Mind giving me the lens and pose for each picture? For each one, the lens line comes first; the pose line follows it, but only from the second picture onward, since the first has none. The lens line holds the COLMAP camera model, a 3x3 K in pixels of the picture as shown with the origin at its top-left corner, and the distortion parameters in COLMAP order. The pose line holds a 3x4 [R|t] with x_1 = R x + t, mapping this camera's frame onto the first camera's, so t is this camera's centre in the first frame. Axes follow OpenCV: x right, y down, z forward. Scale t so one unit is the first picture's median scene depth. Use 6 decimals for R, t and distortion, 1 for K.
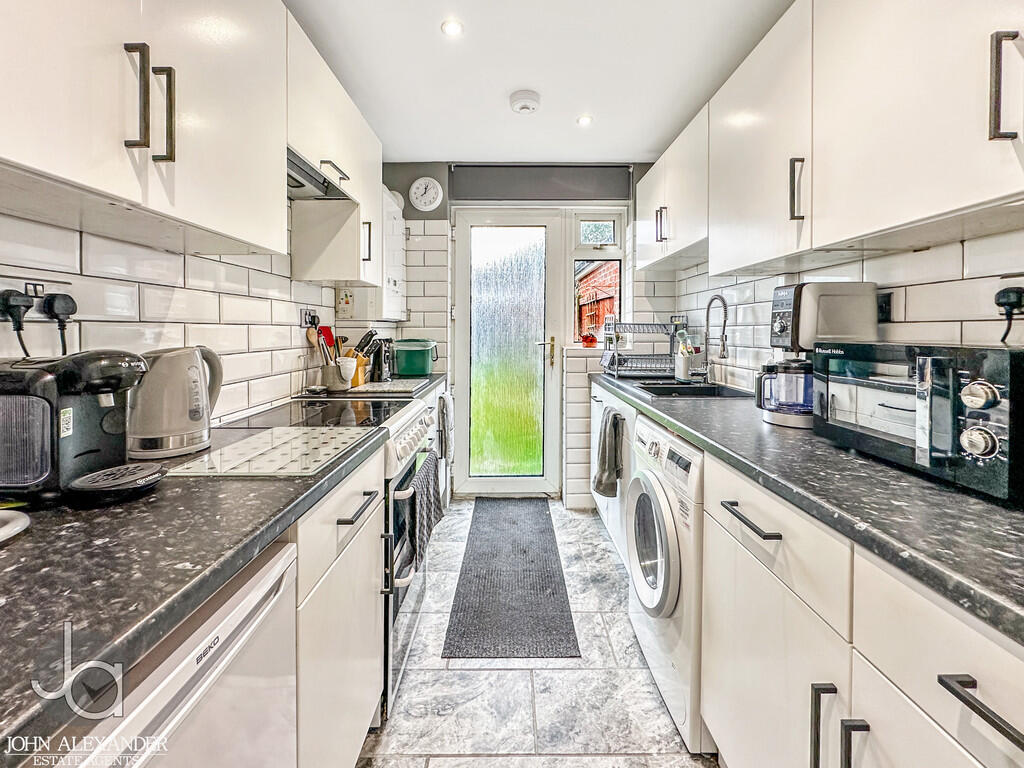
lens RADIAL K [[420.4, 0, 518.6], [0, 420.4, 319.7], [0, 0, 1]] dist [0.002559, 0.000213]
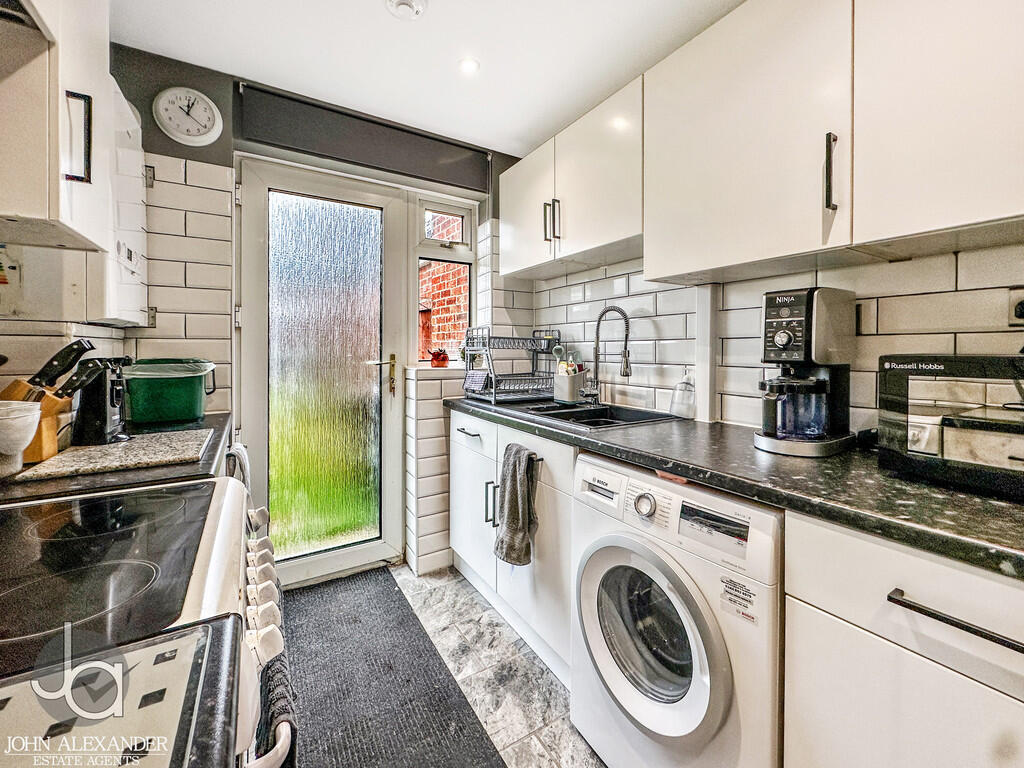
lens RADIAL K [[412.9, 0, 509.6], [0, 412.9, 346.6], [0, 0, 1]] dist [-0.003823, 0.000047]
pose [[0.861490, 0.005428, 0.507745, -0.144241], [-0.014961, 0.999780, 0.014697, 0.015620], [-0.507553, -0.020258, 0.861382, 0.300962]]
